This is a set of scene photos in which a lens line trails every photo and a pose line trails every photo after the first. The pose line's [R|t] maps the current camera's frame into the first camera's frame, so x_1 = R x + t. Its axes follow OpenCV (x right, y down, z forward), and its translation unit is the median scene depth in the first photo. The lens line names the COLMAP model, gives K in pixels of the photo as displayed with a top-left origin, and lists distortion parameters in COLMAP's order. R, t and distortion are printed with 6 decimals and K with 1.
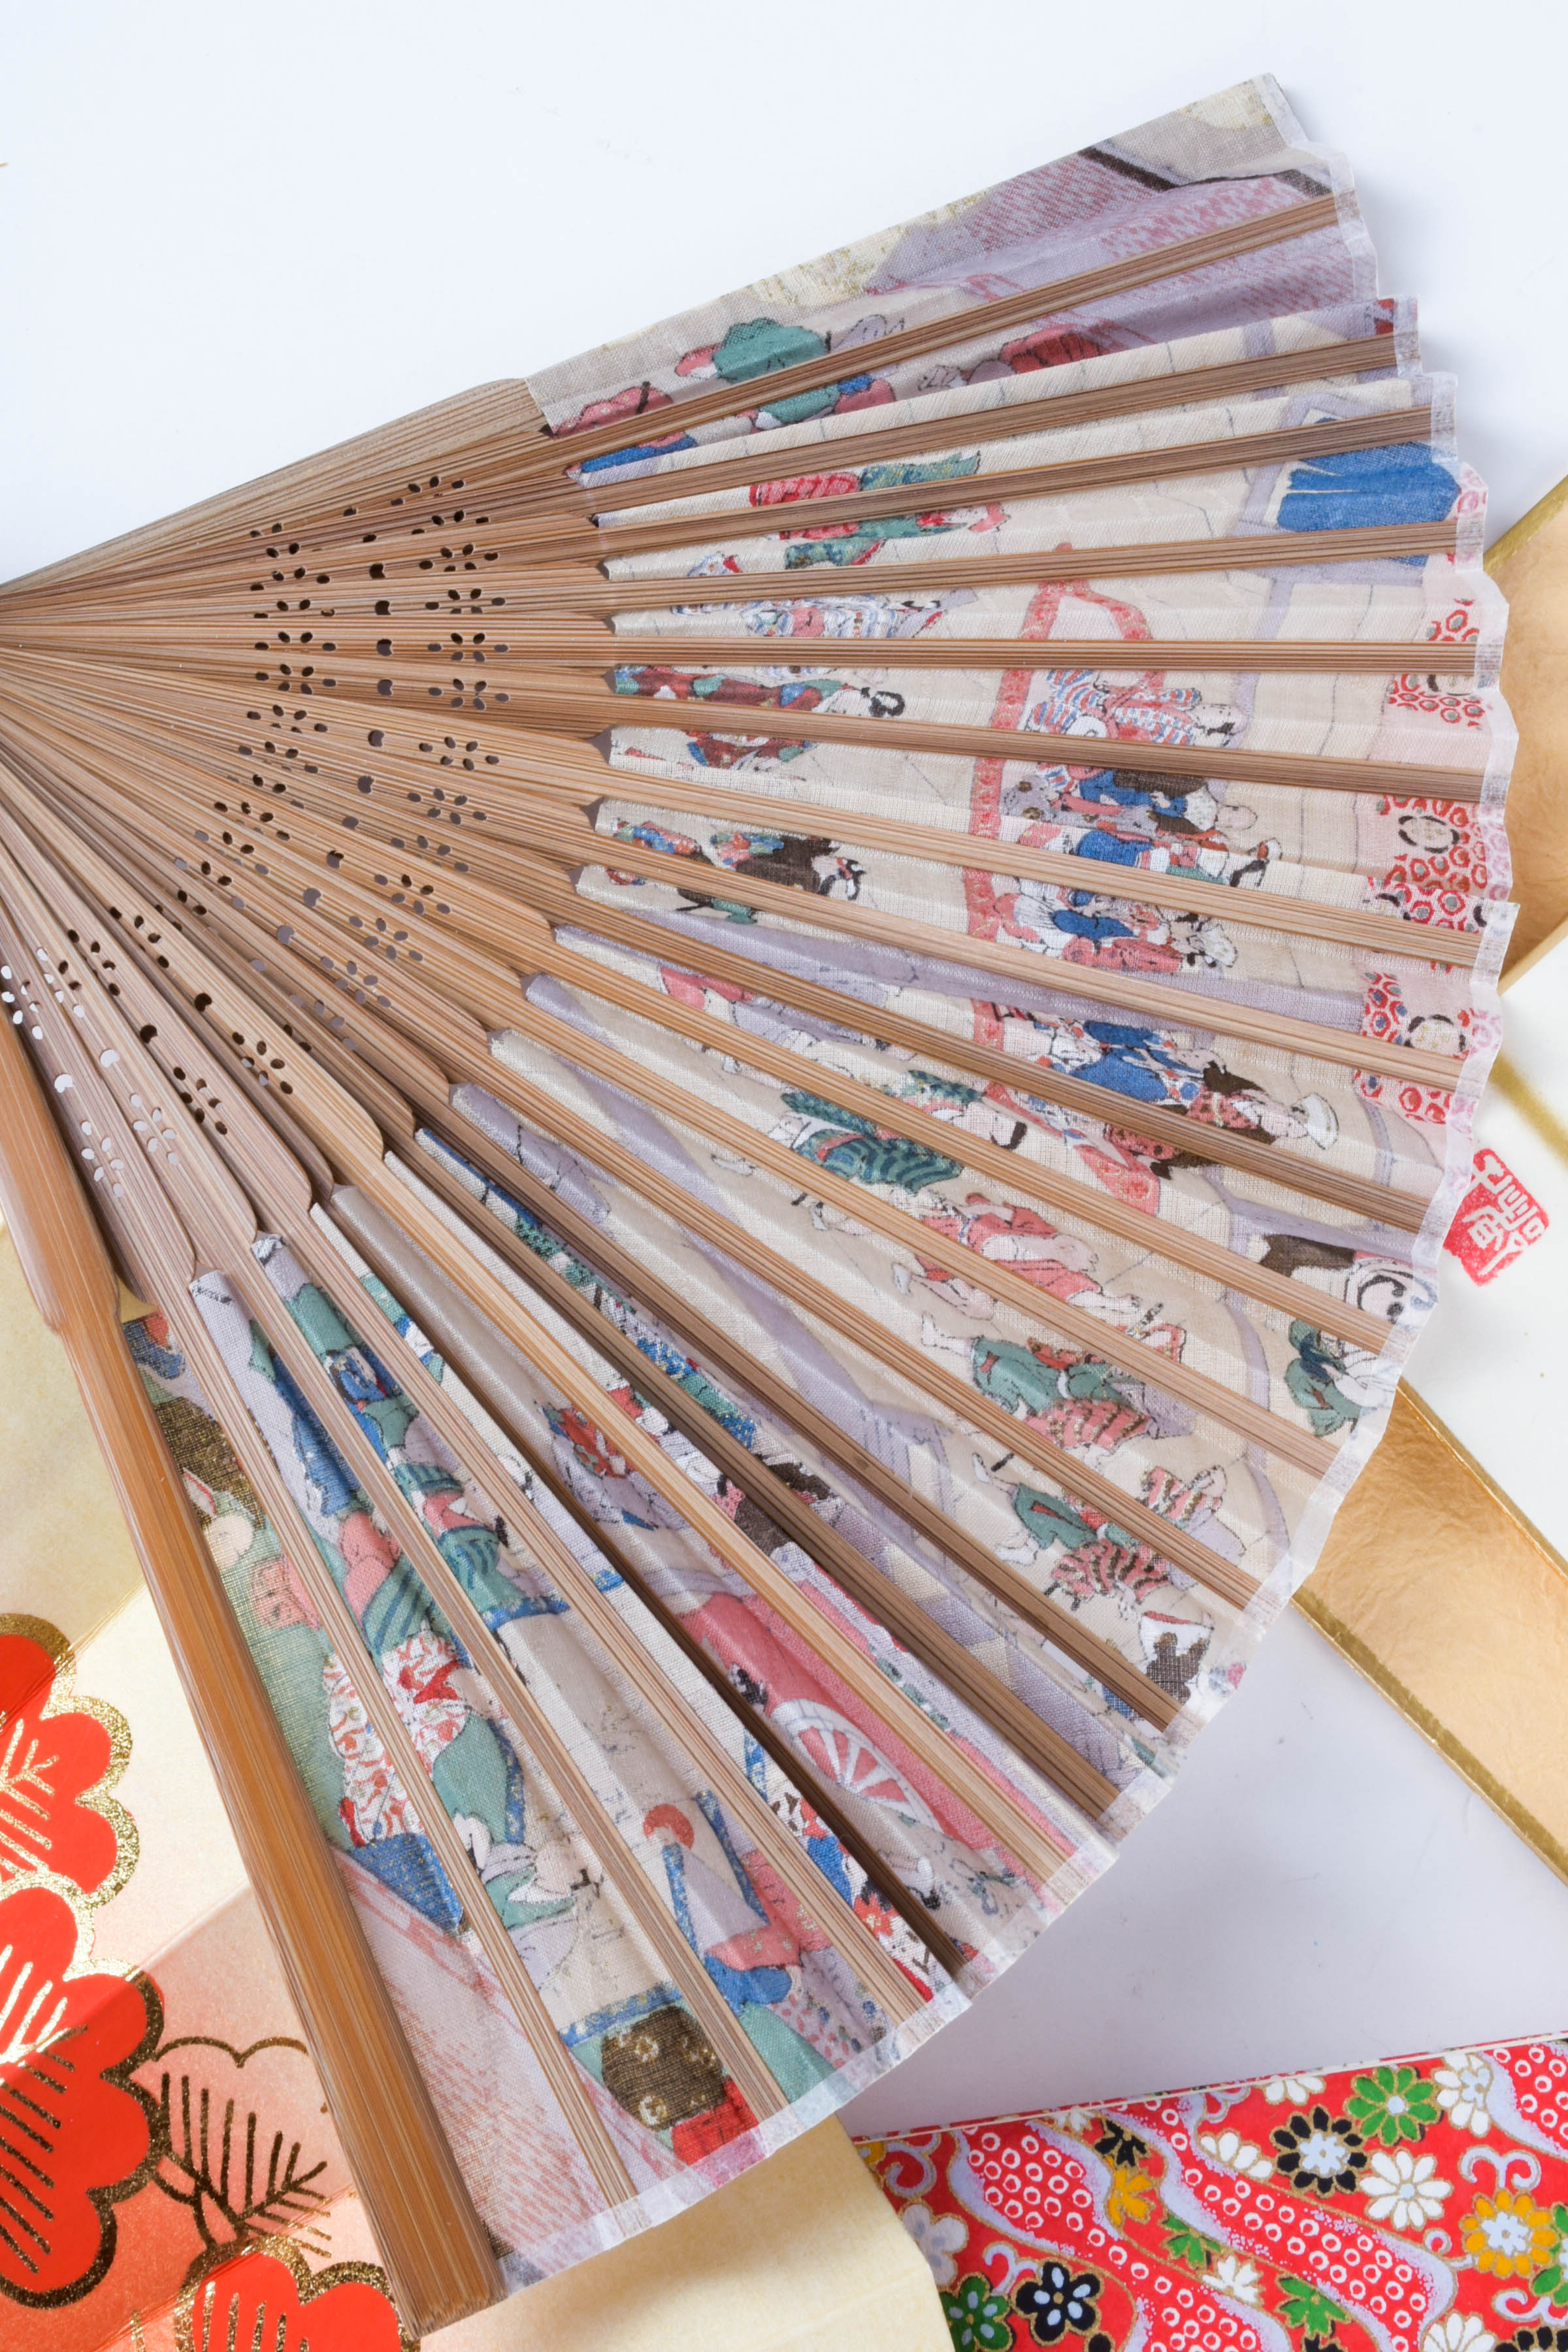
lens RADIAL K [[3422.9, 0, 752.0], [0, 3422.9, 1168.1], [0, 0, 1]] dist [-0.029900, 0.038285]
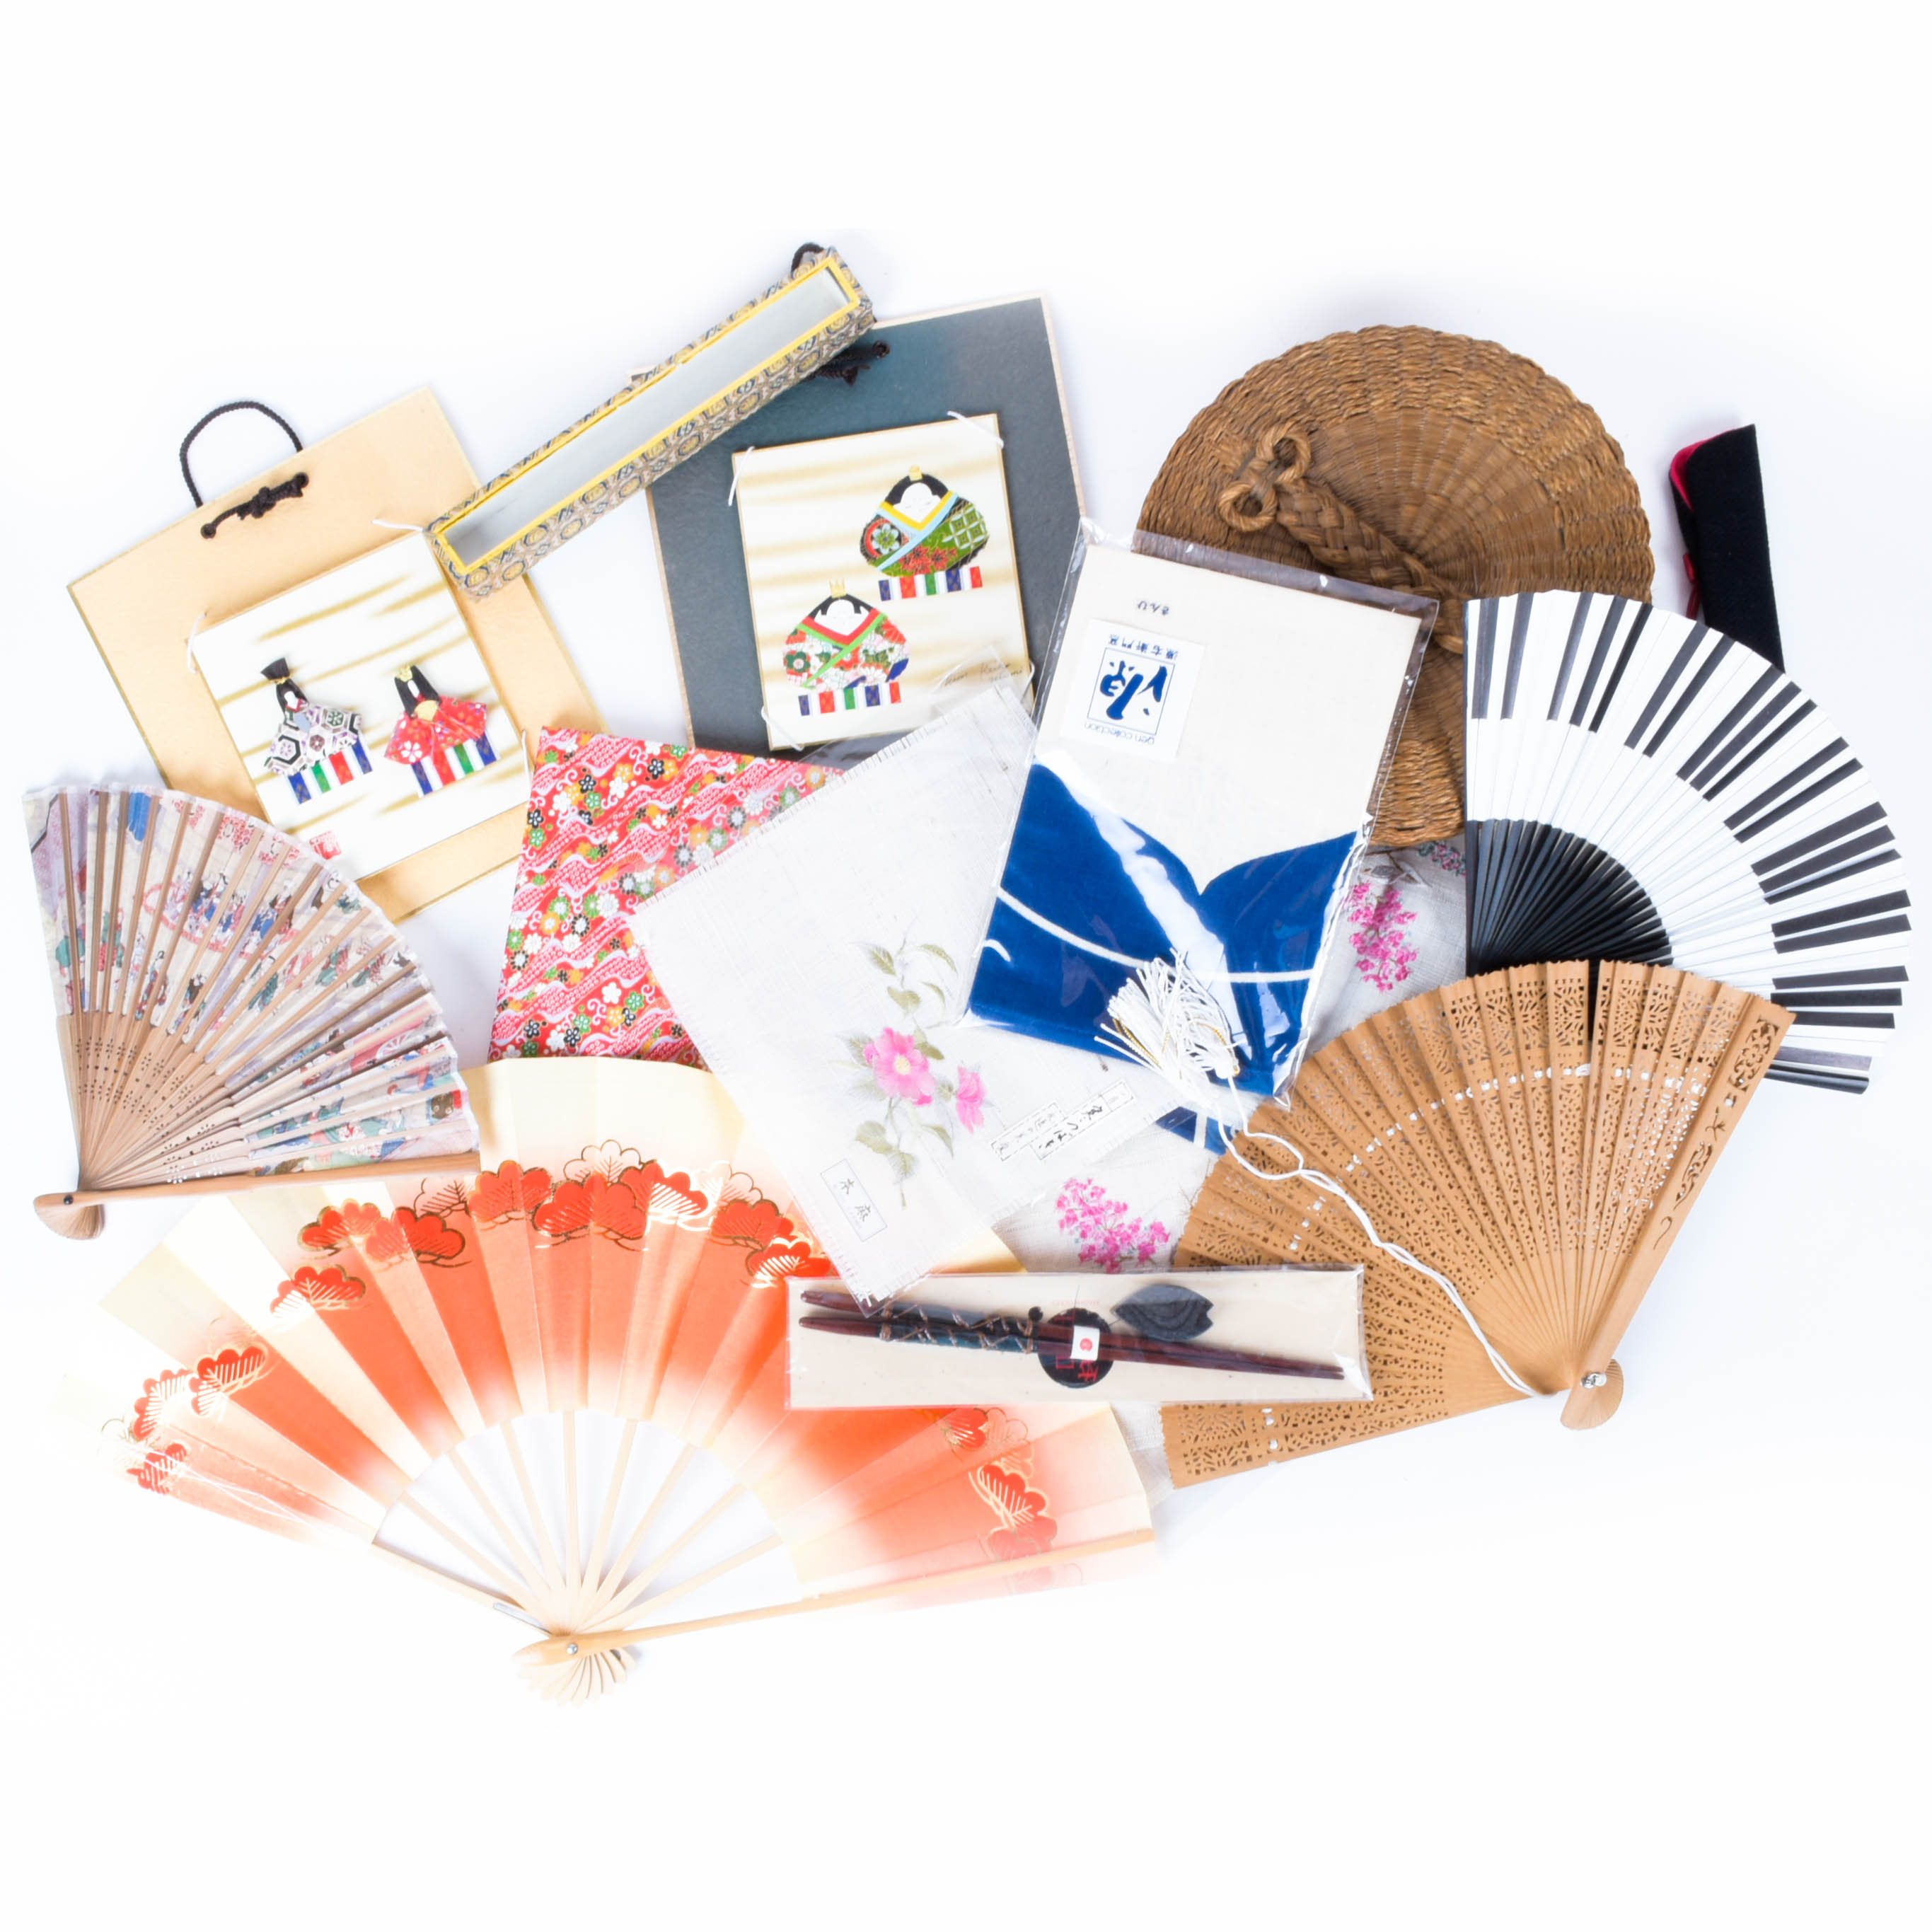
lens RADIAL K [[2011.9, 0, 799.5], [0, 2011.9, 1063.1], [0, 0, 1]] dist [-0.011484, 0.009111]
pose [[0.280077, -0.953855, -0.108244, 0.389376], [0.952123, 0.261620, 0.158165, 0.241060], [-0.122548, -0.147360, 0.981462, -1.443763]]
